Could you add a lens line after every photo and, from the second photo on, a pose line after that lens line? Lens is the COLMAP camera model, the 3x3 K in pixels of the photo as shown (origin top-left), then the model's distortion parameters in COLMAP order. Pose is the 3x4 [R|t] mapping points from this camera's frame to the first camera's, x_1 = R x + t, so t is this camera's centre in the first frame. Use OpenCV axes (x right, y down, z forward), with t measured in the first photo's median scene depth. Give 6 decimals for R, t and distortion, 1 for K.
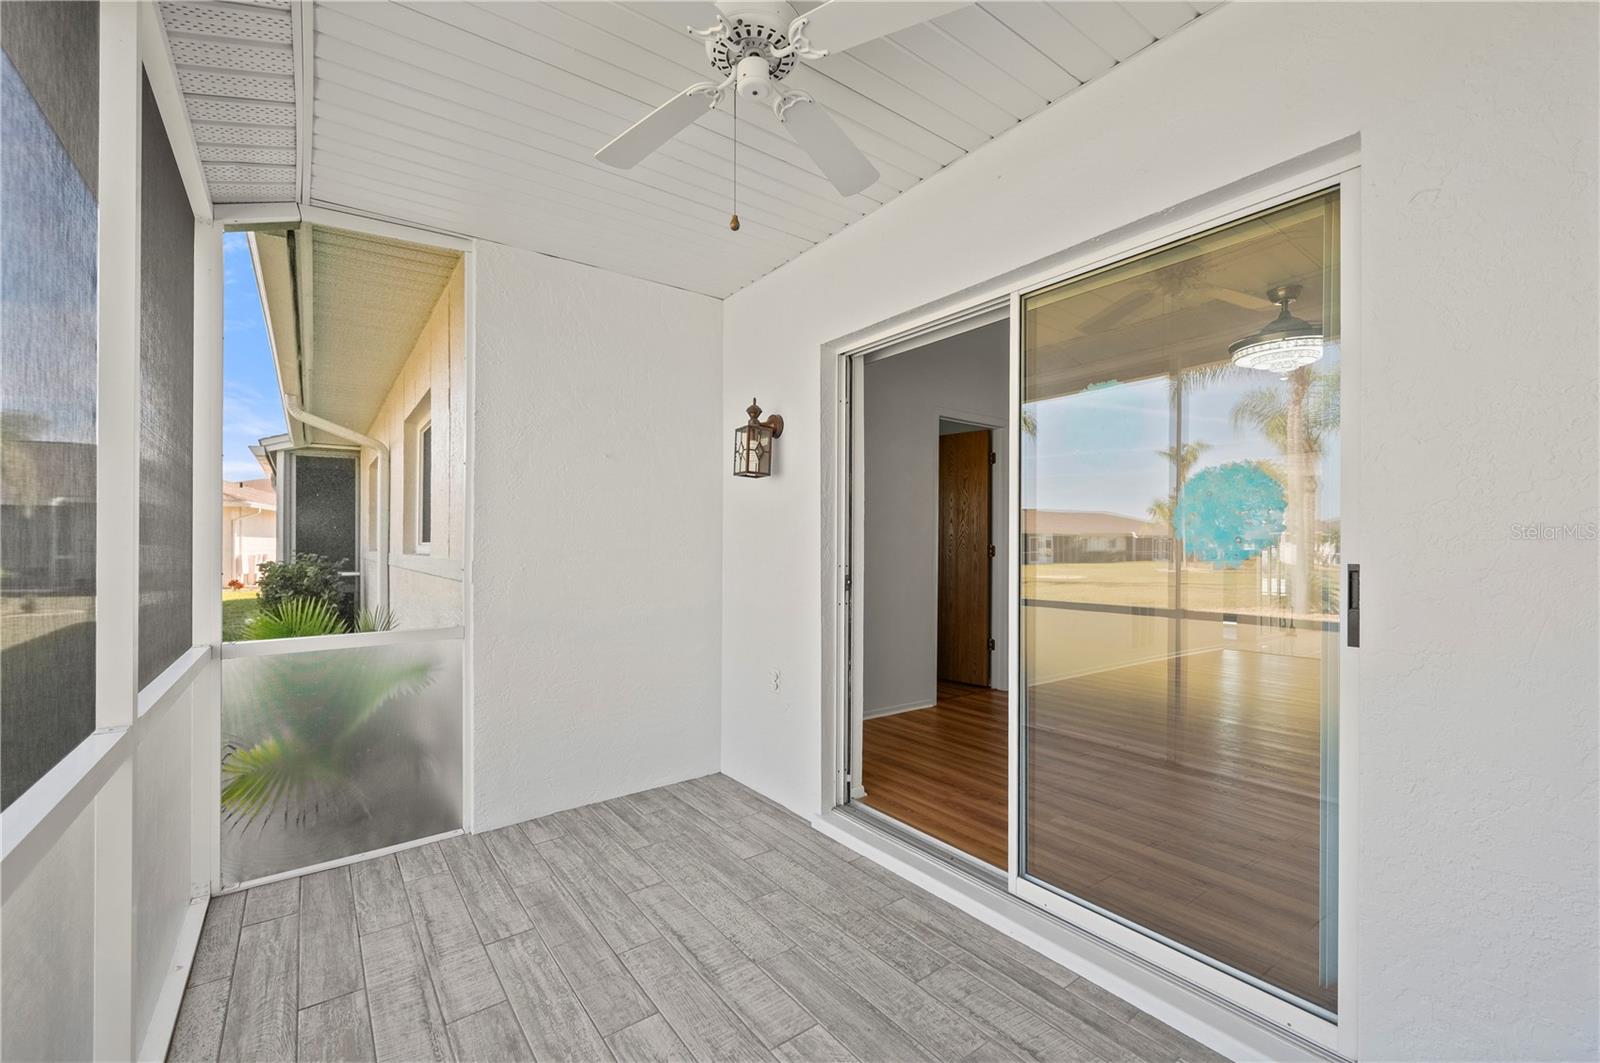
lens RADIAL K [[643.1, 0, 804.8], [0, 643.1, 542.2], [0, 0, 1]] dist [0.000643, -0.000187]
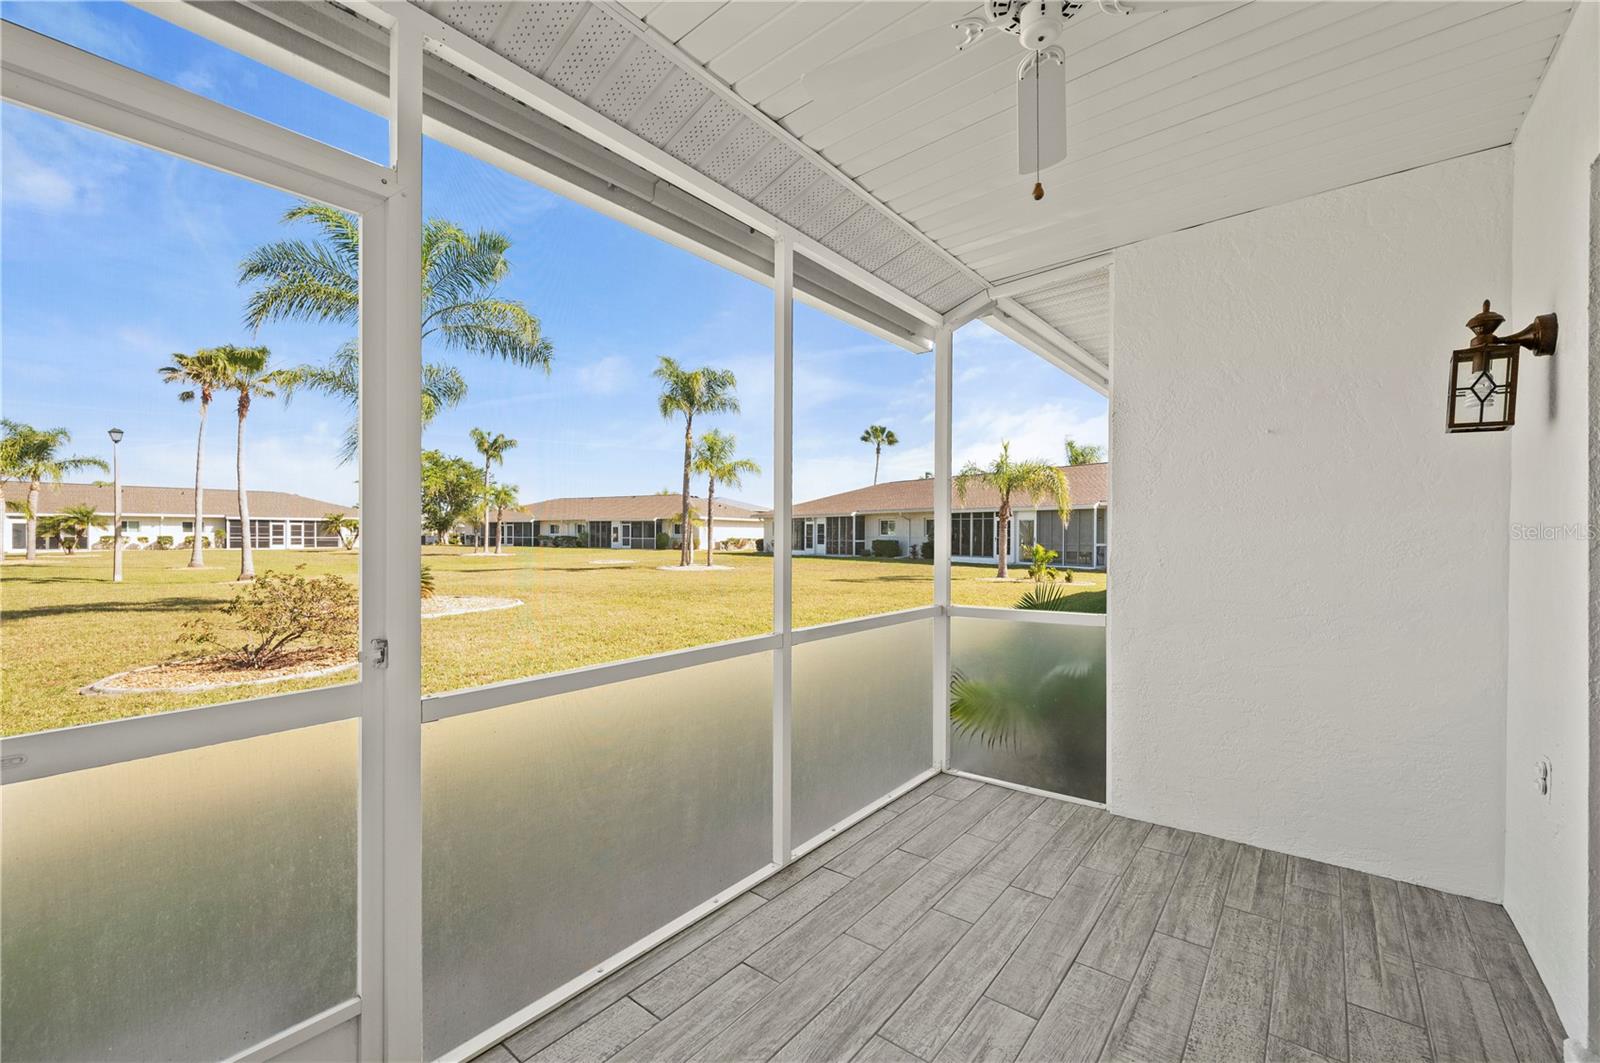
lens RADIAL K [[643.1, 0, 809.9], [0, 643.1, 534.4], [0, 0, 1]] dist [0.000643, -0.000187]
pose [[0.264521, -0.004129, -0.964371, 0.417595], [0.007623, 0.999969, -0.002190, -0.007502], [0.964350, -0.006772, 0.264544, 0.270967]]
